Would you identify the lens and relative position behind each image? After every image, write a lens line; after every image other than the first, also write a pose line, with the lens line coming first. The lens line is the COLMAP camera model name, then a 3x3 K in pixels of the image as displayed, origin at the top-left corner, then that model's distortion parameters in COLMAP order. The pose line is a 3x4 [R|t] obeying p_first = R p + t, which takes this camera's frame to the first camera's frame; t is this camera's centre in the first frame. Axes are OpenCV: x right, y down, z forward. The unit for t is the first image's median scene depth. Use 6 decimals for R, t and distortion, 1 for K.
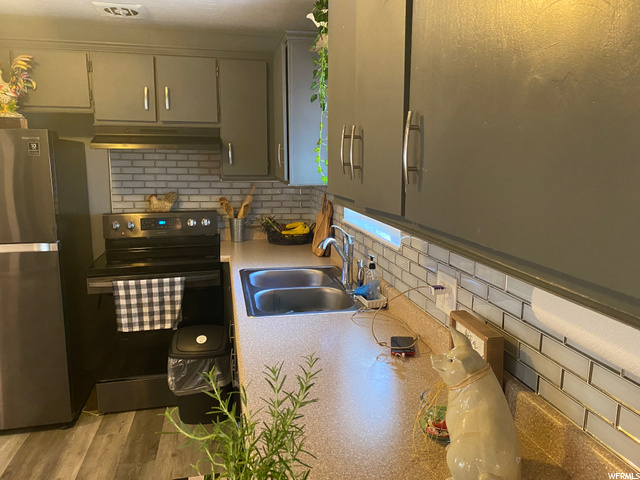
lens RADIAL K [[483.5, 0, 328.9], [0, 483.5, 231.1], [0, 0, 1]] dist [0.043156, -0.046801]
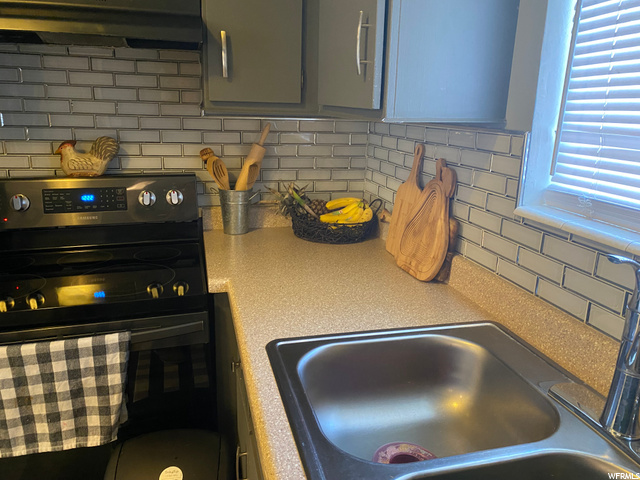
lens RADIAL K [[483.5, 0, 320.9], [0, 483.5, 239.1], [0, 0, 1]] dist [0.043156, -0.046801]
pose [[0.999213, 0.006355, 0.039151, -0.142094], [-0.010824, 0.993303, 0.115031, -0.042127], [-0.038158, -0.115365, 0.992590, 0.569576]]
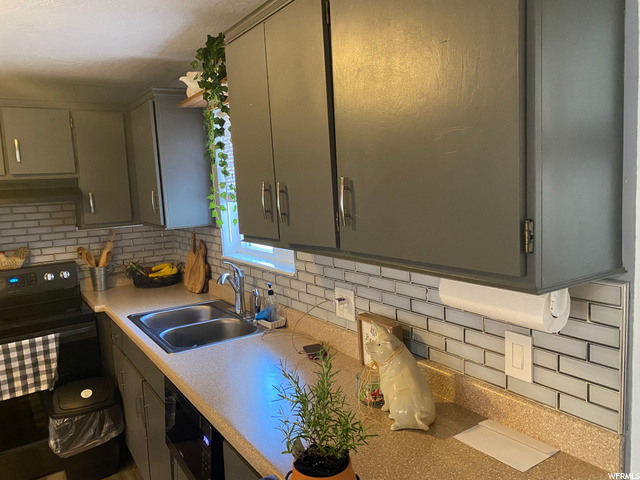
lens RADIAL K [[483.5, 0, 321.6], [0, 483.5, 230.8], [0, 0, 1]] dist [0.043156, -0.046801]
pose [[0.931864, -0.088965, 0.351732, -0.133715], [0.110543, 0.992996, -0.041705, -0.009309], [-0.345558, 0.077745, 0.935171, -0.106248]]
